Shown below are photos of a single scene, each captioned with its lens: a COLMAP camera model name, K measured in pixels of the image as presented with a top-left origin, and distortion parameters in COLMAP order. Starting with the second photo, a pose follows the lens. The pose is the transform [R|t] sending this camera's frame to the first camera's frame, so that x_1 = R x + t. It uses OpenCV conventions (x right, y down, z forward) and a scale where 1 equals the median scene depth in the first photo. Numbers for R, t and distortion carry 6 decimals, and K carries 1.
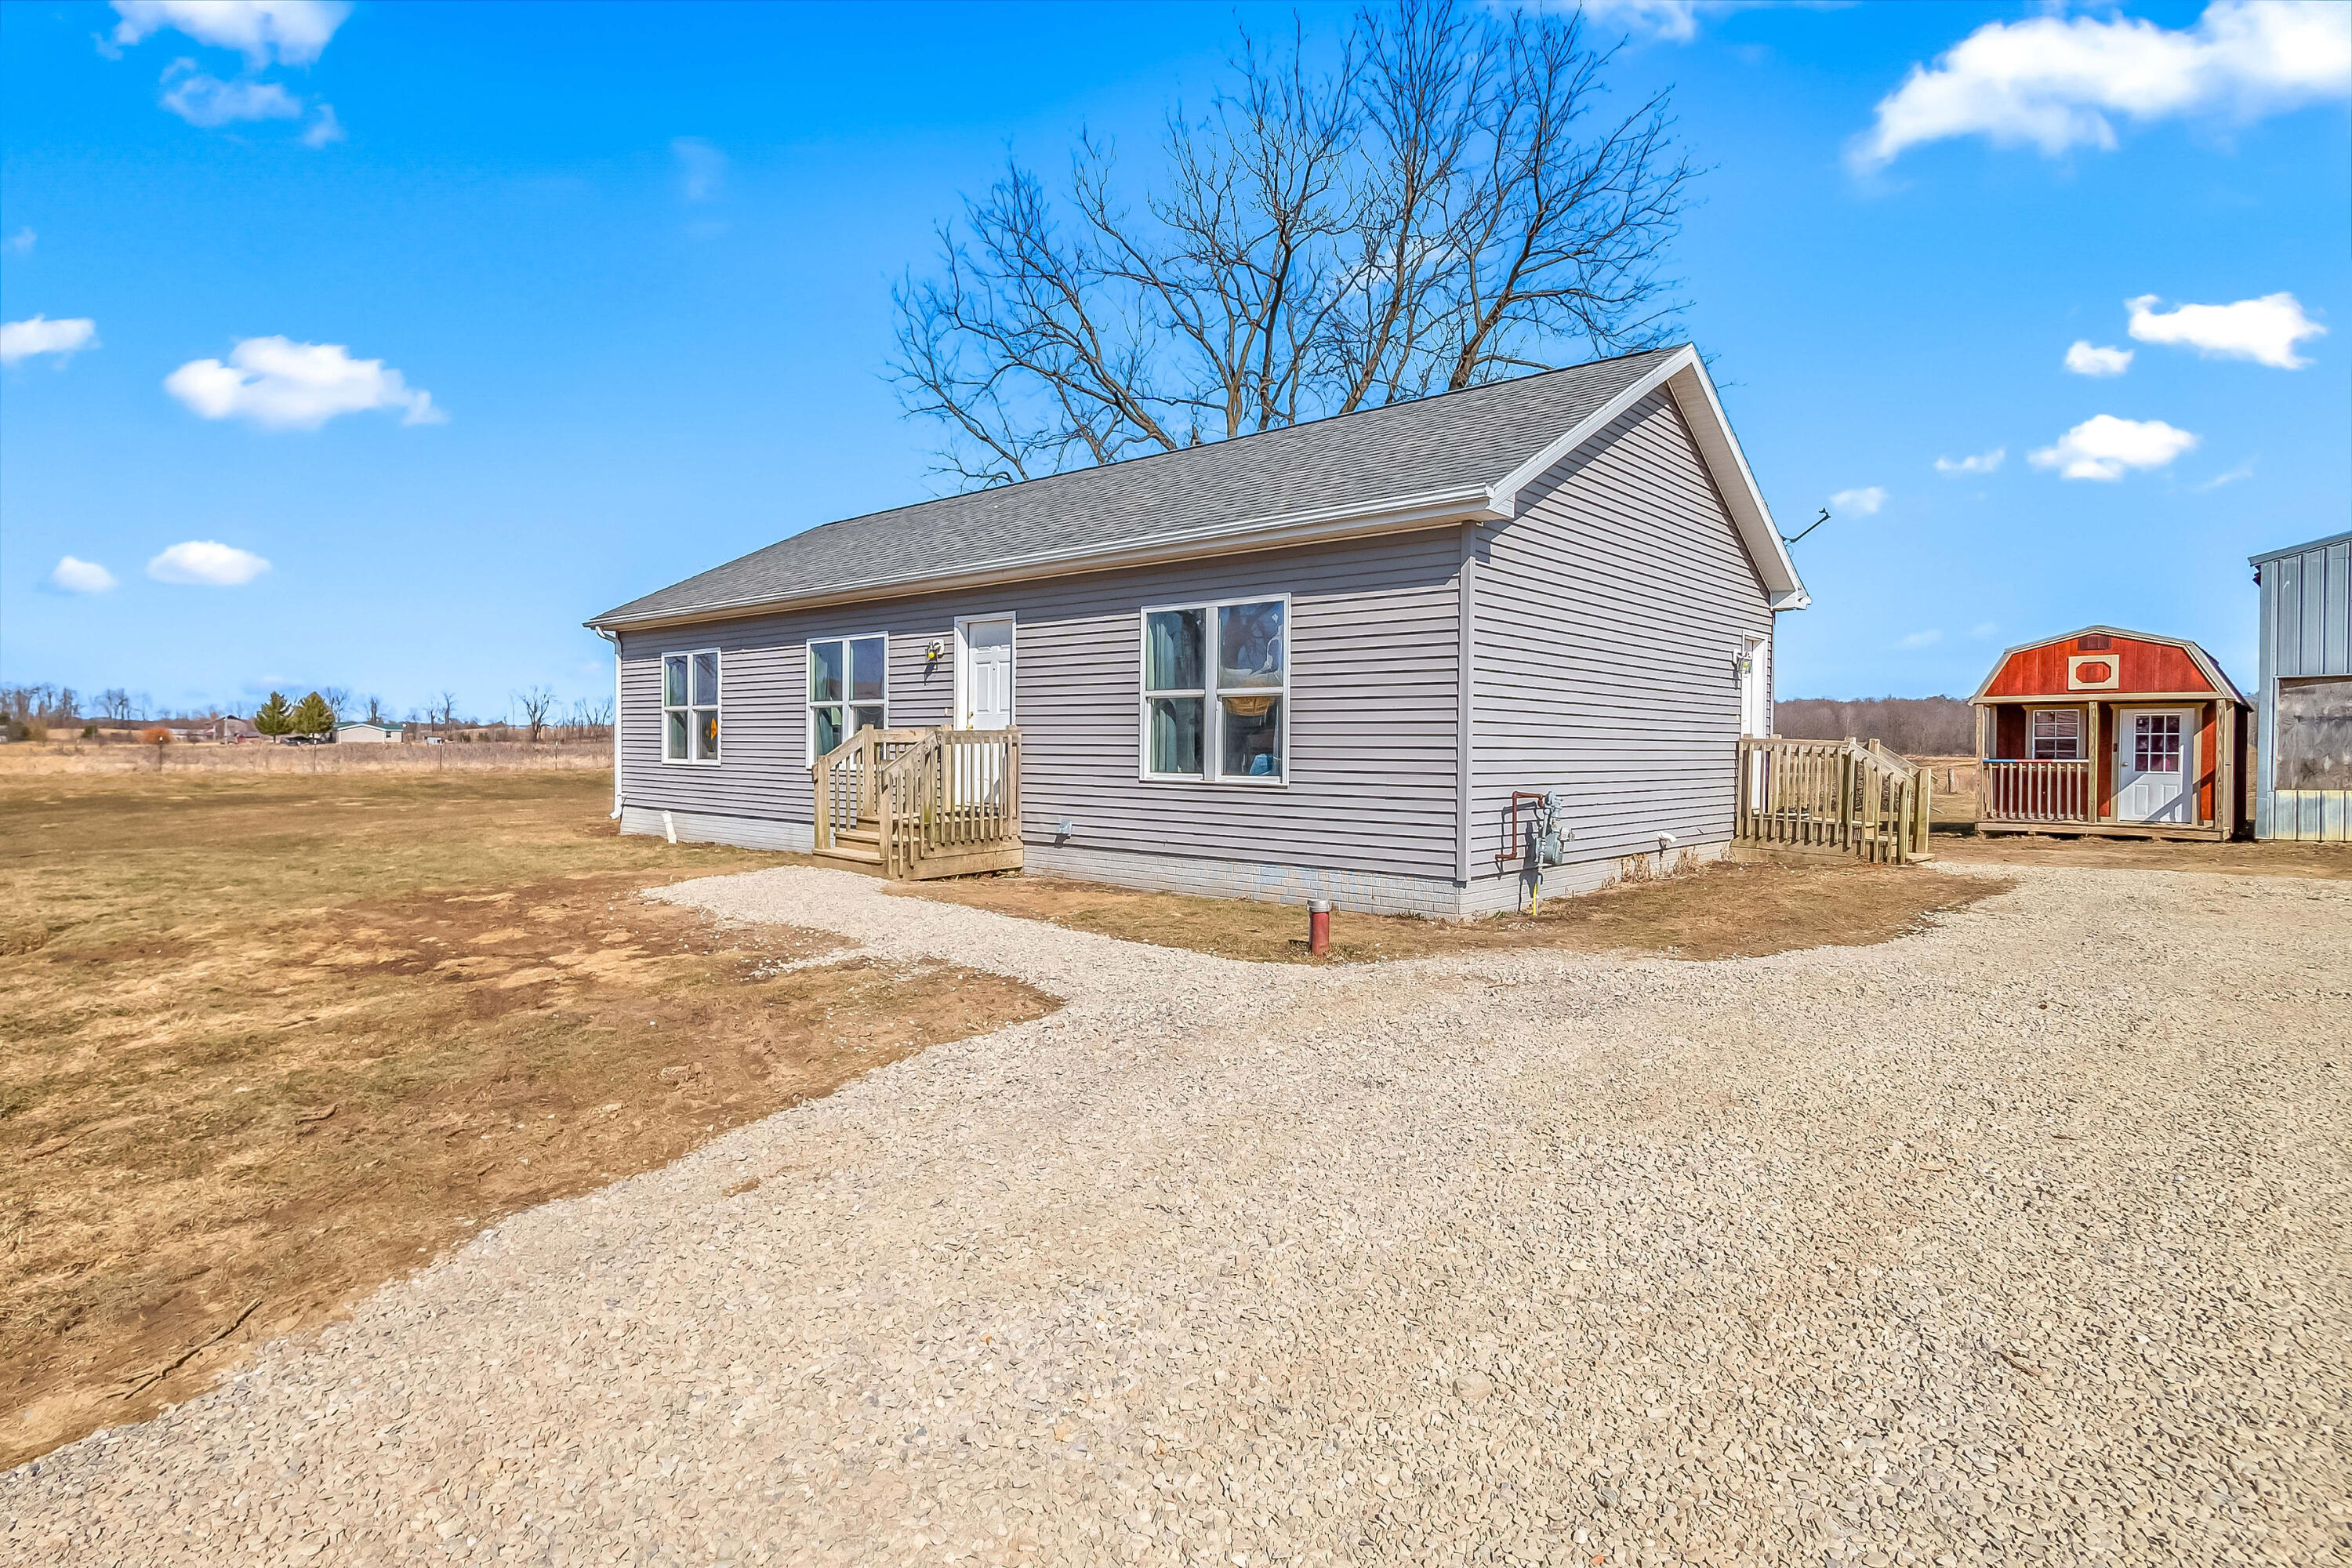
lens RADIAL K [[1251.7, 0, 1176.0], [0, 1251.7, 784.0], [0, 0, 1]] dist [0.000949, 0.000178]
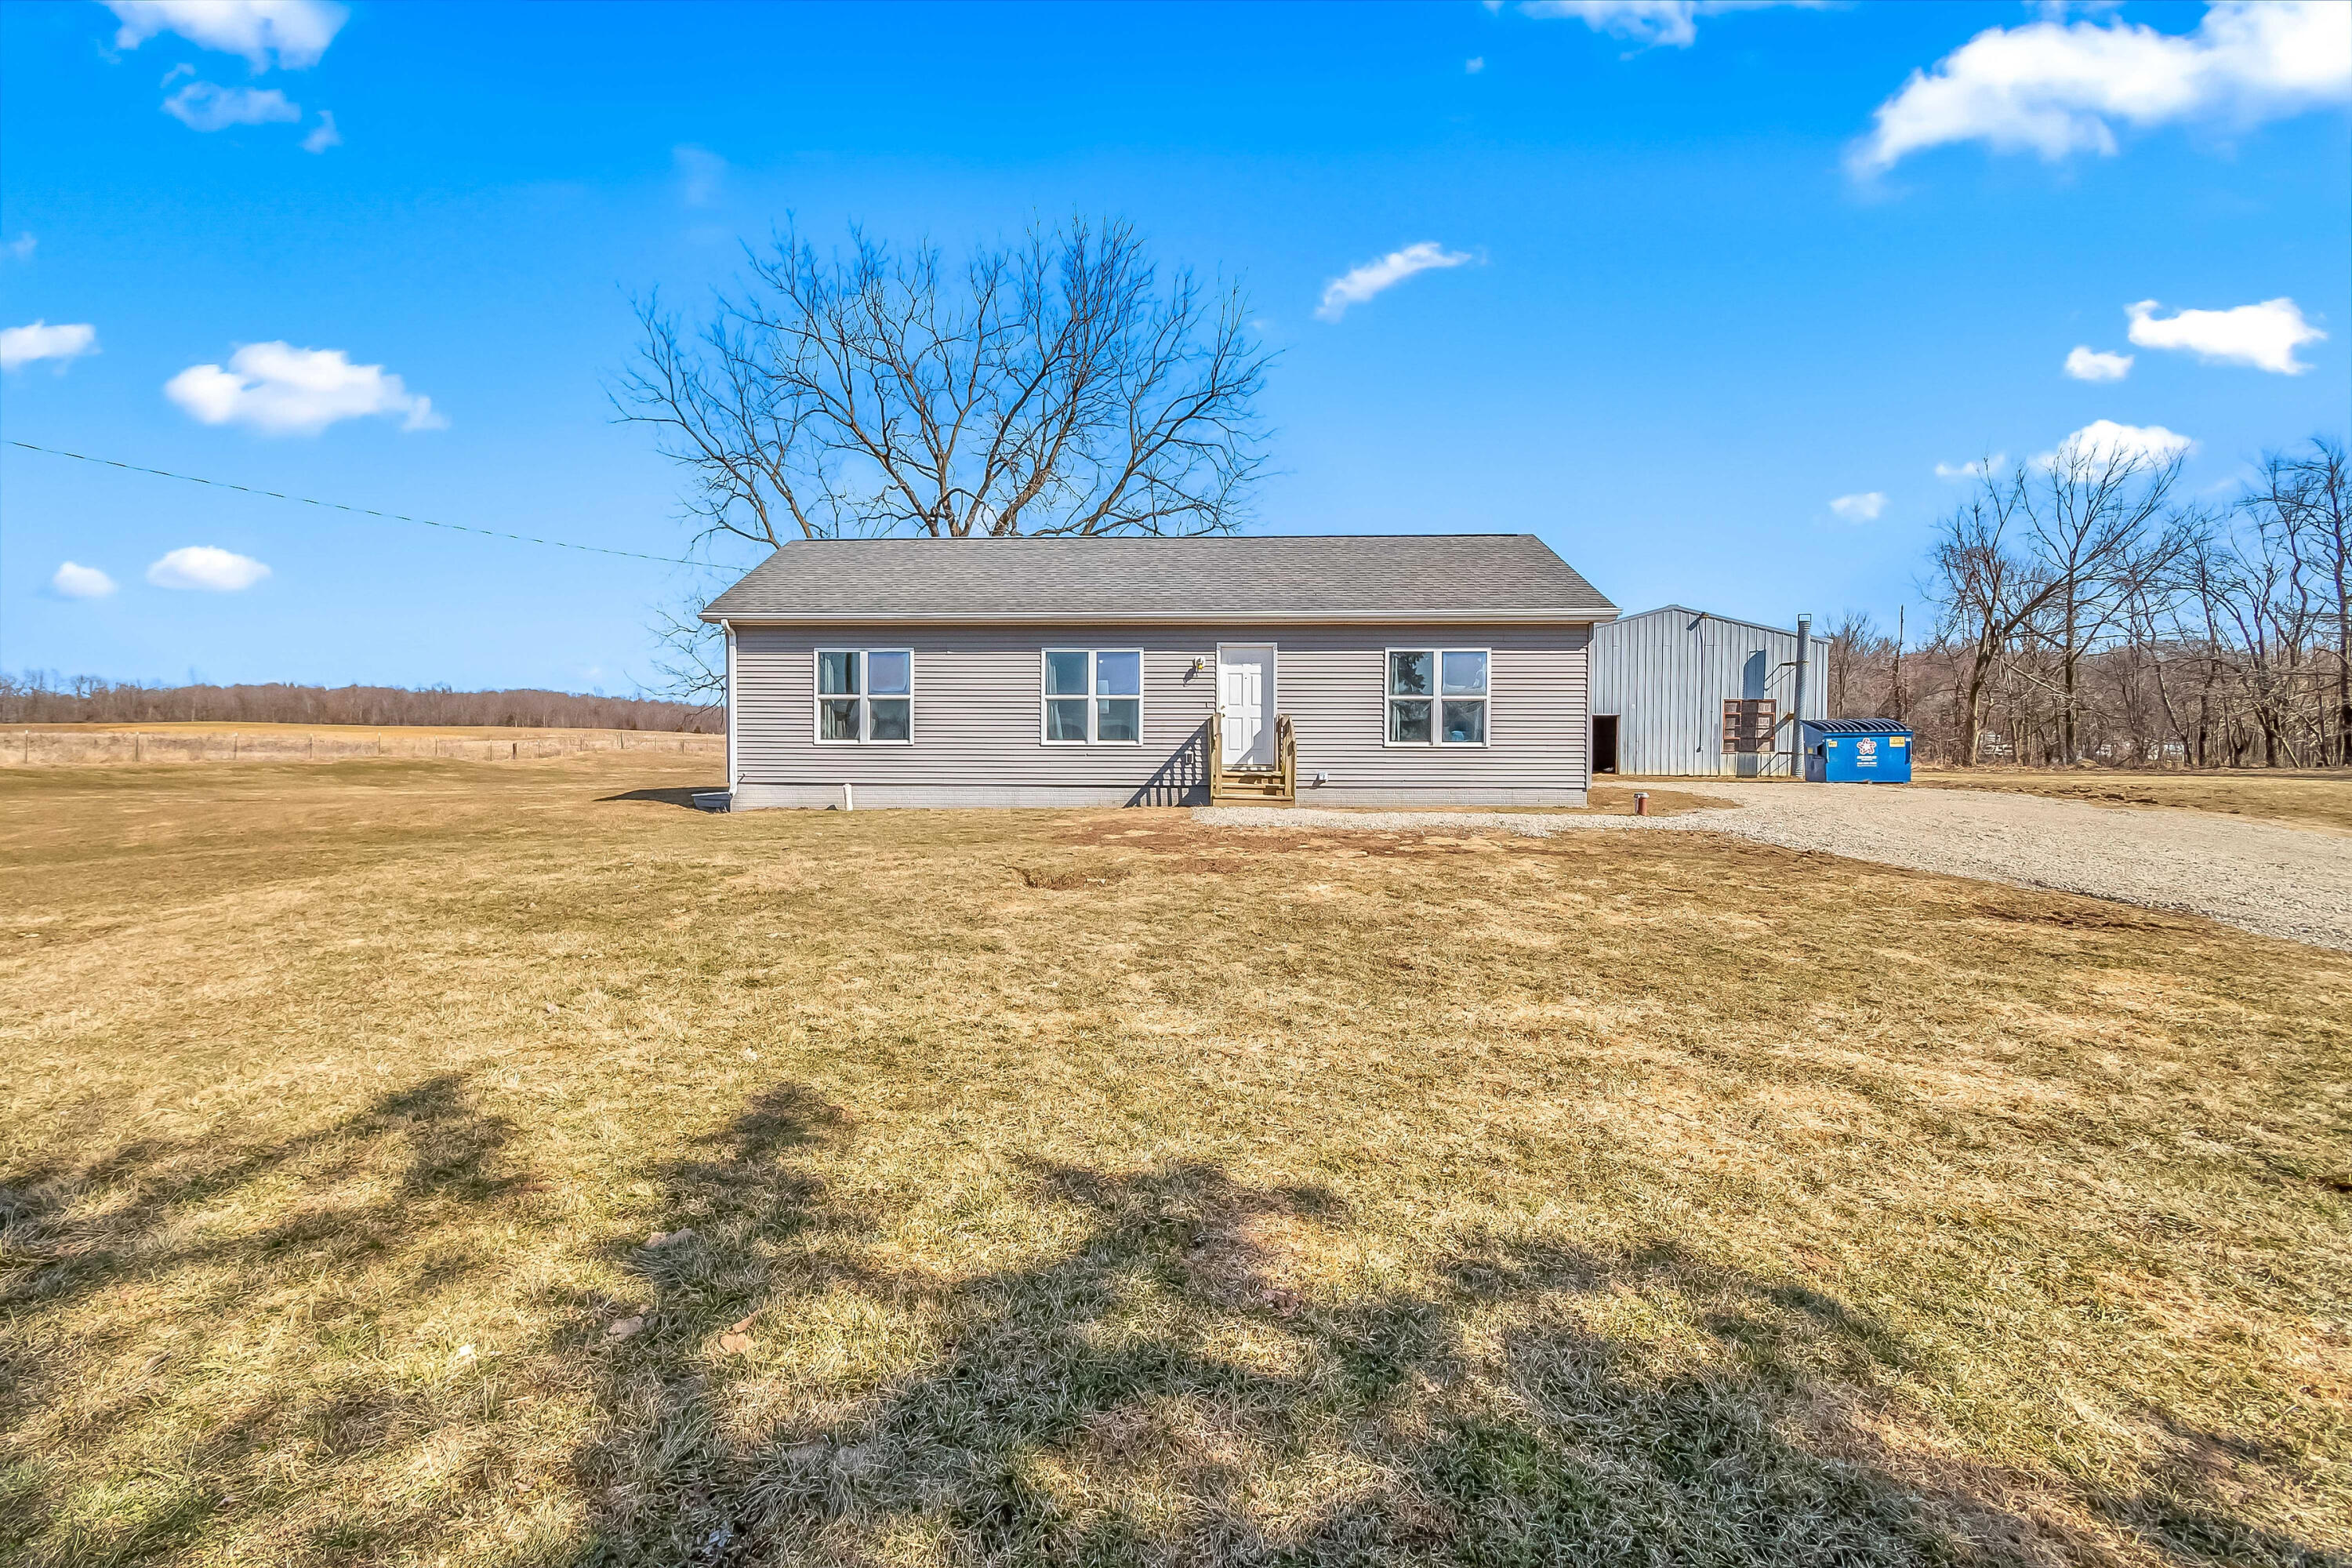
lens RADIAL K [[1009.2, 0, 1176.0], [0, 1009.2, 784.0], [0, 0, 1]] dist [0.024202, 0.000040]
pose [[0.768892, -0.030299, 0.638660, -1.001121], [0.021968, 0.999539, 0.020972, 0.012221], [-0.639001, -0.002095, 0.769203, 0.079385]]
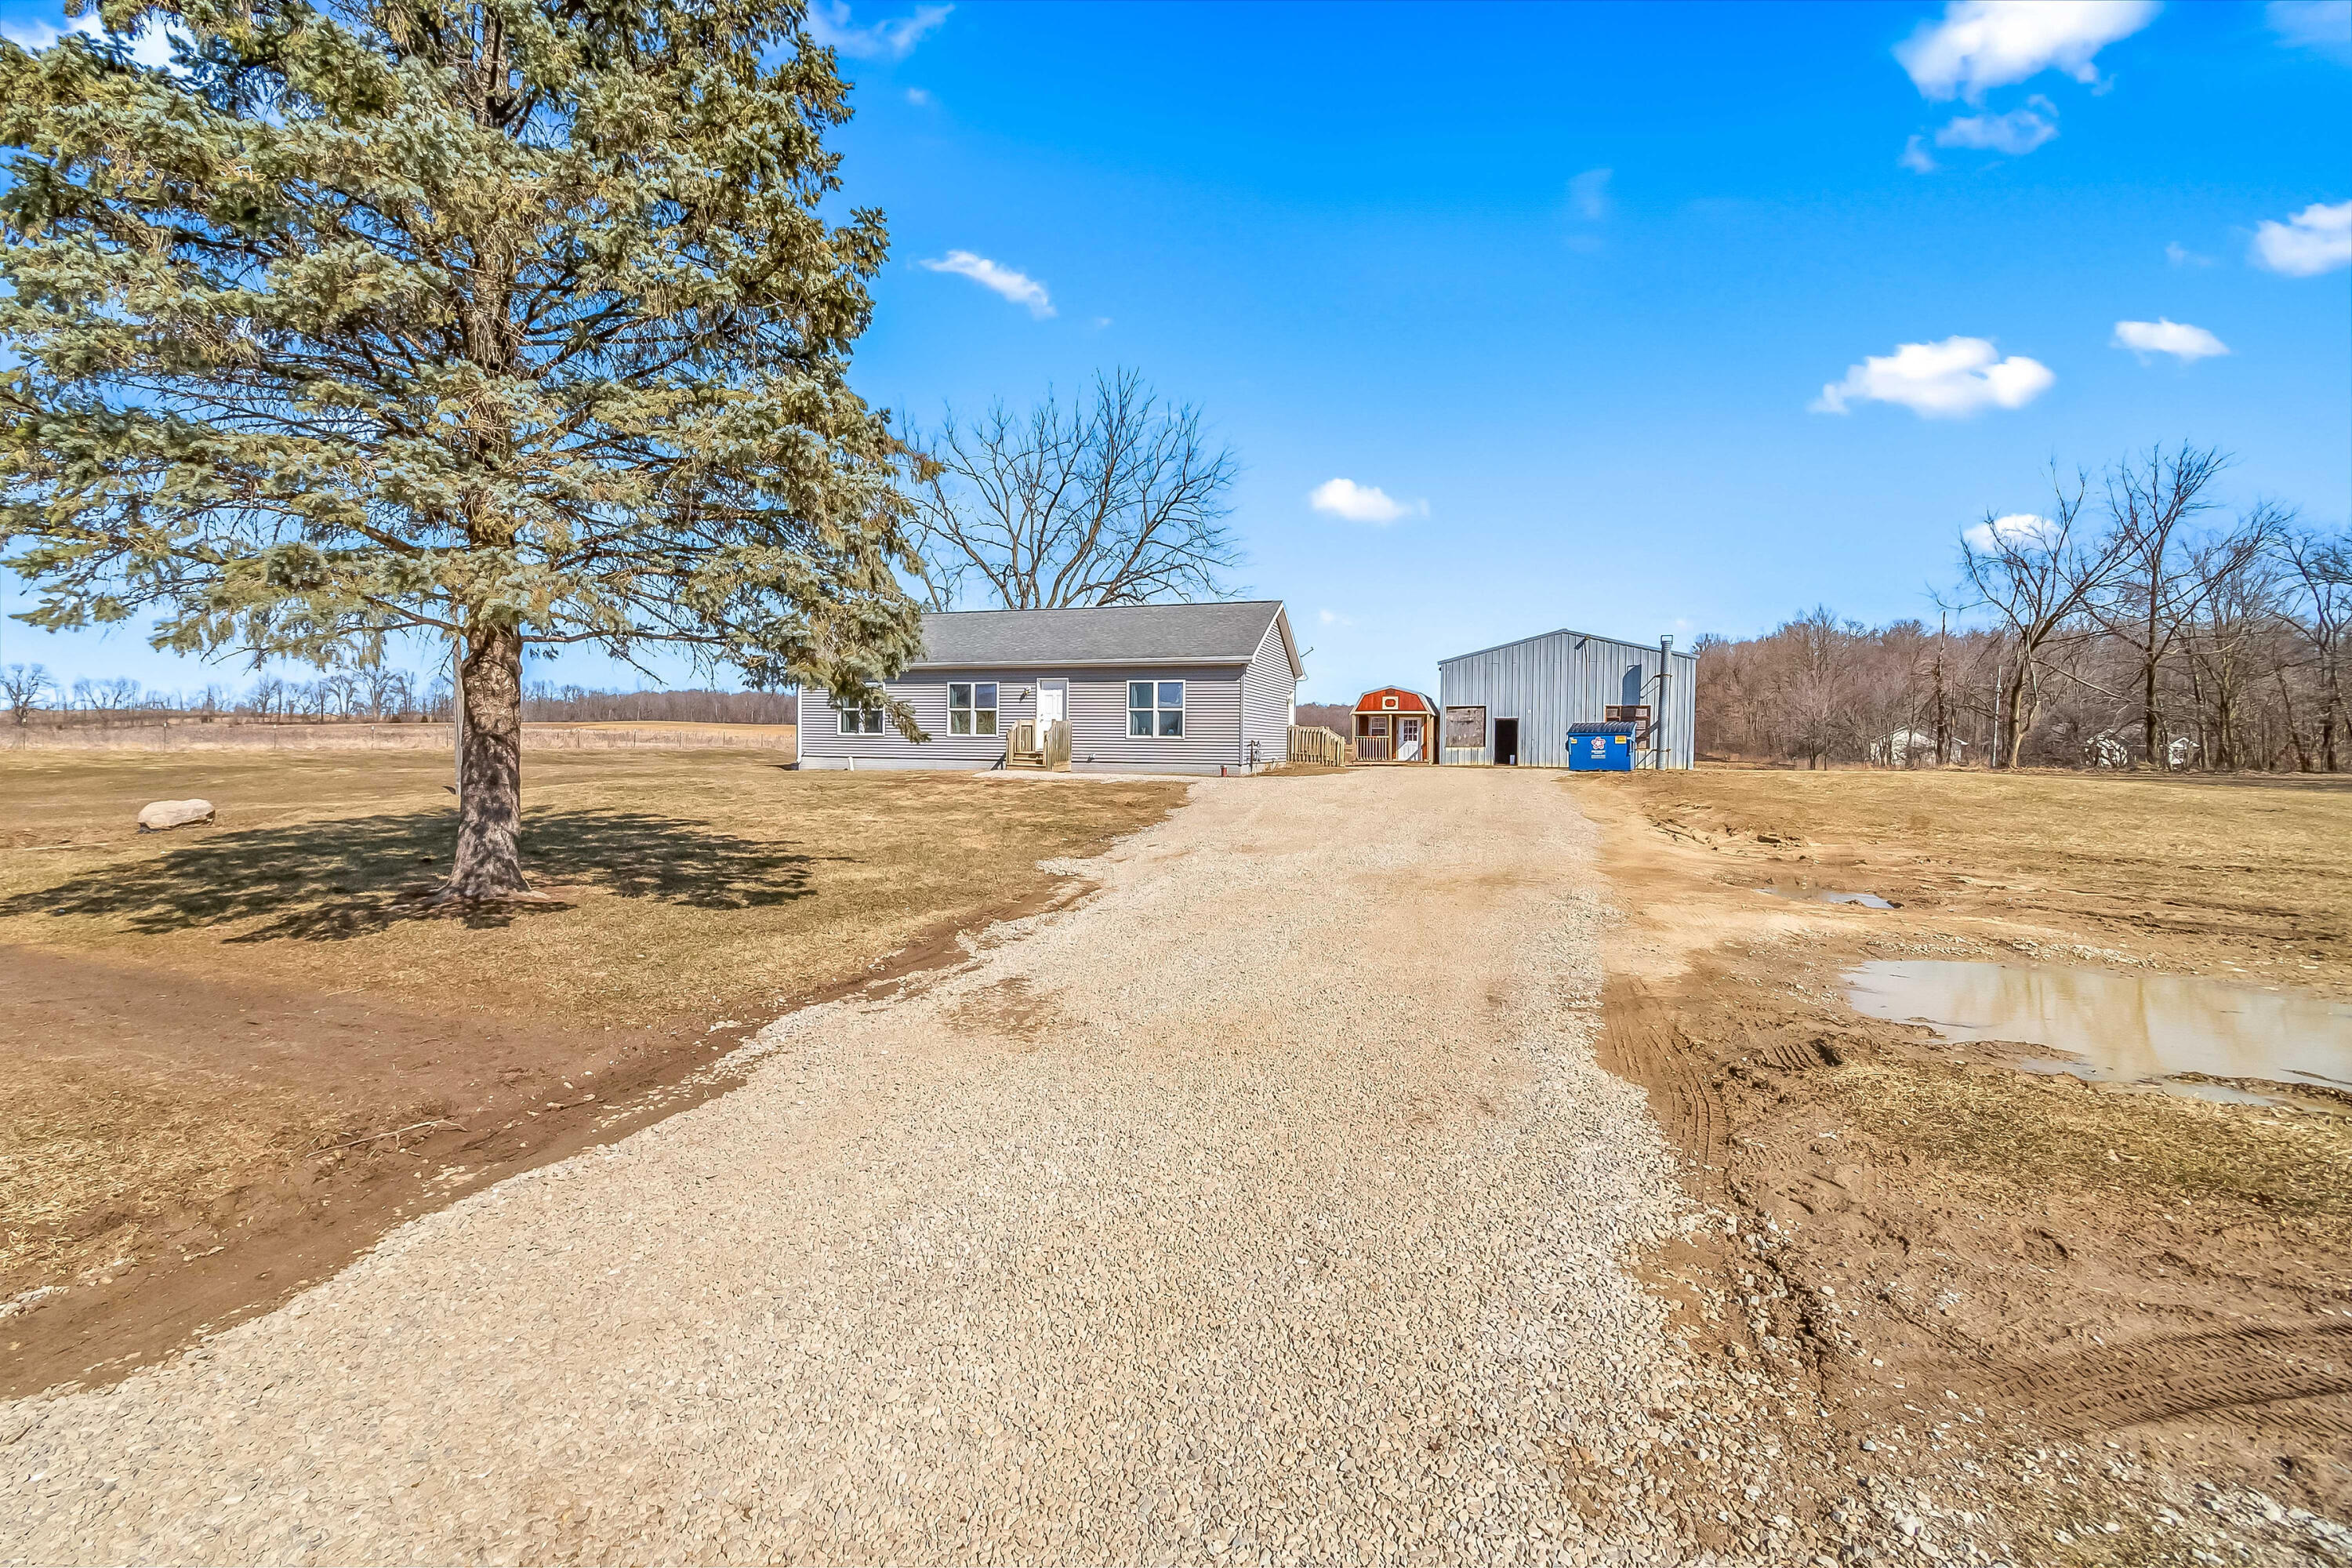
lens RADIAL K [[1009.2, 0, 1176.0], [0, 1009.2, 784.0], [0, 0, 1]] dist [0.024202, 0.000040]
pose [[0.913535, -0.014614, 0.406497, -0.777265], [0.008311, 0.999816, 0.017268, 0.056827], [-0.406675, -0.012397, 0.913489, -1.083331]]
